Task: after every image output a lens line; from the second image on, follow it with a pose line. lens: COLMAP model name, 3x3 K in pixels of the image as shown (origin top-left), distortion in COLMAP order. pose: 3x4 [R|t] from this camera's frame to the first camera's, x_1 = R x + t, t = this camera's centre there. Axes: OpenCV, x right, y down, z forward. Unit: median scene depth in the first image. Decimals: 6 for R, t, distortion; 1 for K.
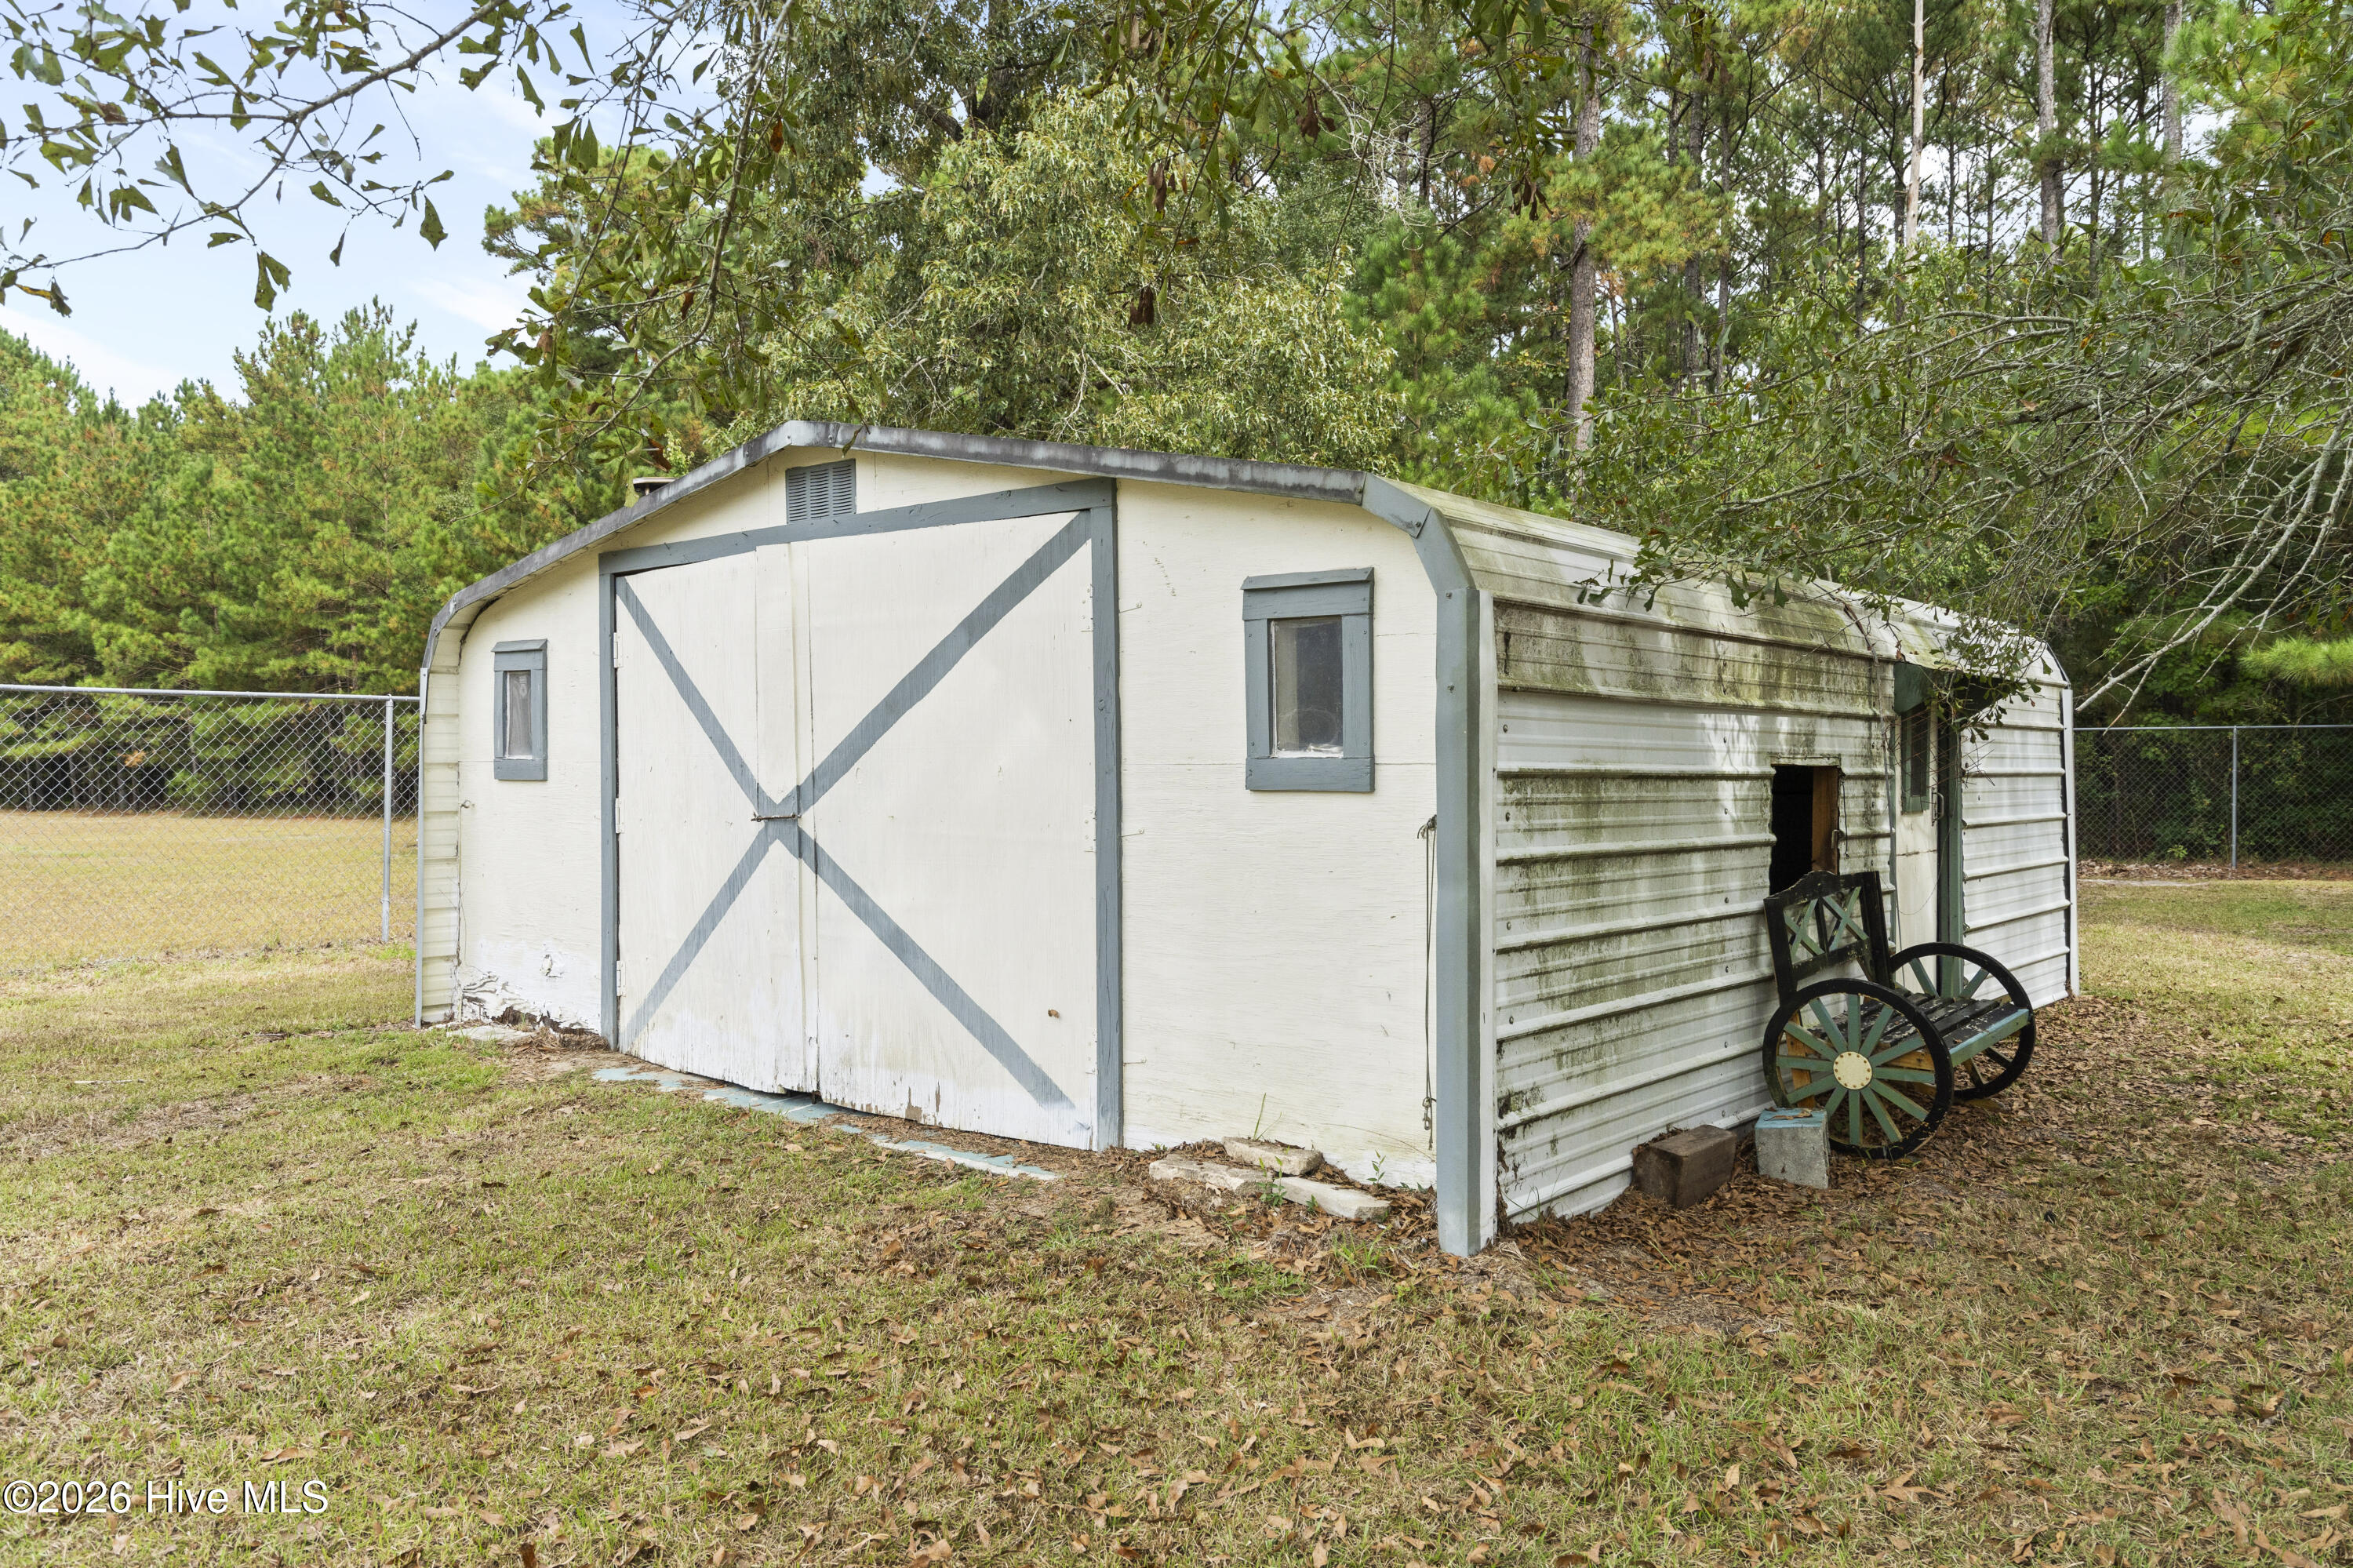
lens RADIAL K [[1750.2, 0, 1178.5], [0, 1750.2, 784.5], [0, 0, 1]] dist [0.003206, 0.000664]
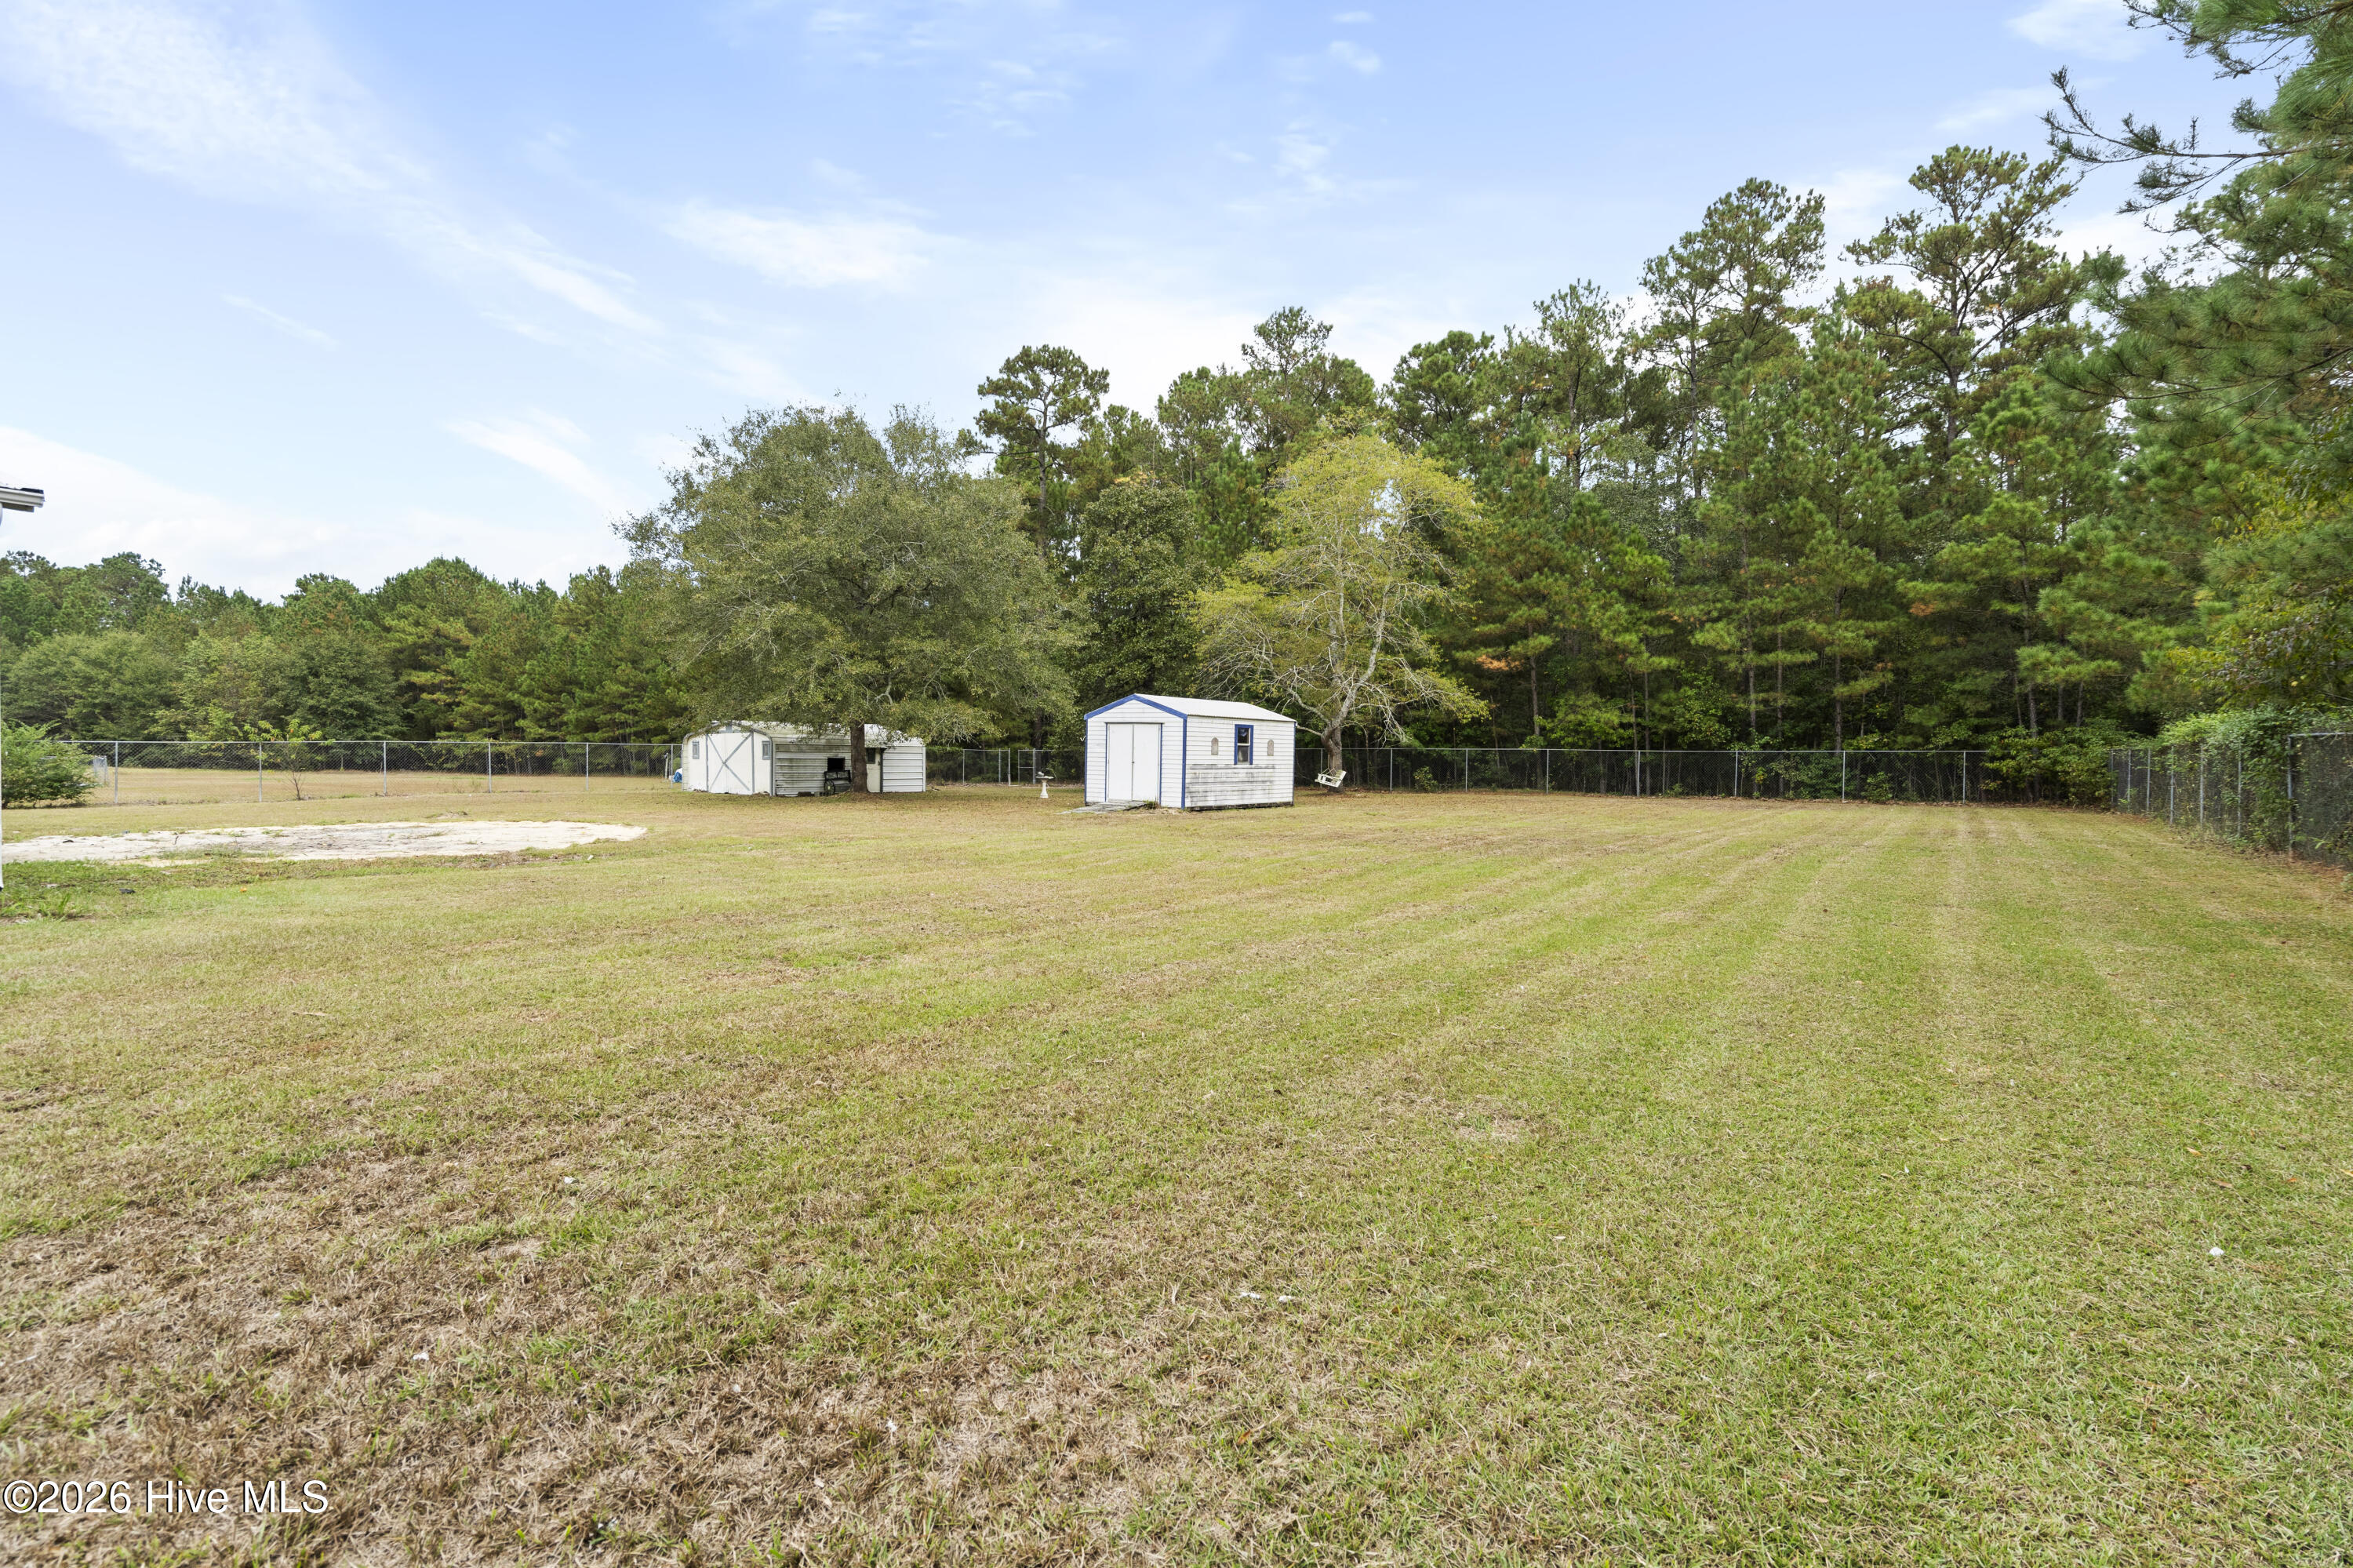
lens RADIAL K [[1066.1, 0, 1173.6], [0, 1066.1, 778.0], [0, 0, 1]] dist [-0.008140, 0.003487]
pose [[0.997328, 0.006663, 0.072752, 0.207162], [-0.007184, 0.999950, 0.006908, 0.004963], [-0.072702, -0.007413, 0.997326, -0.609612]]
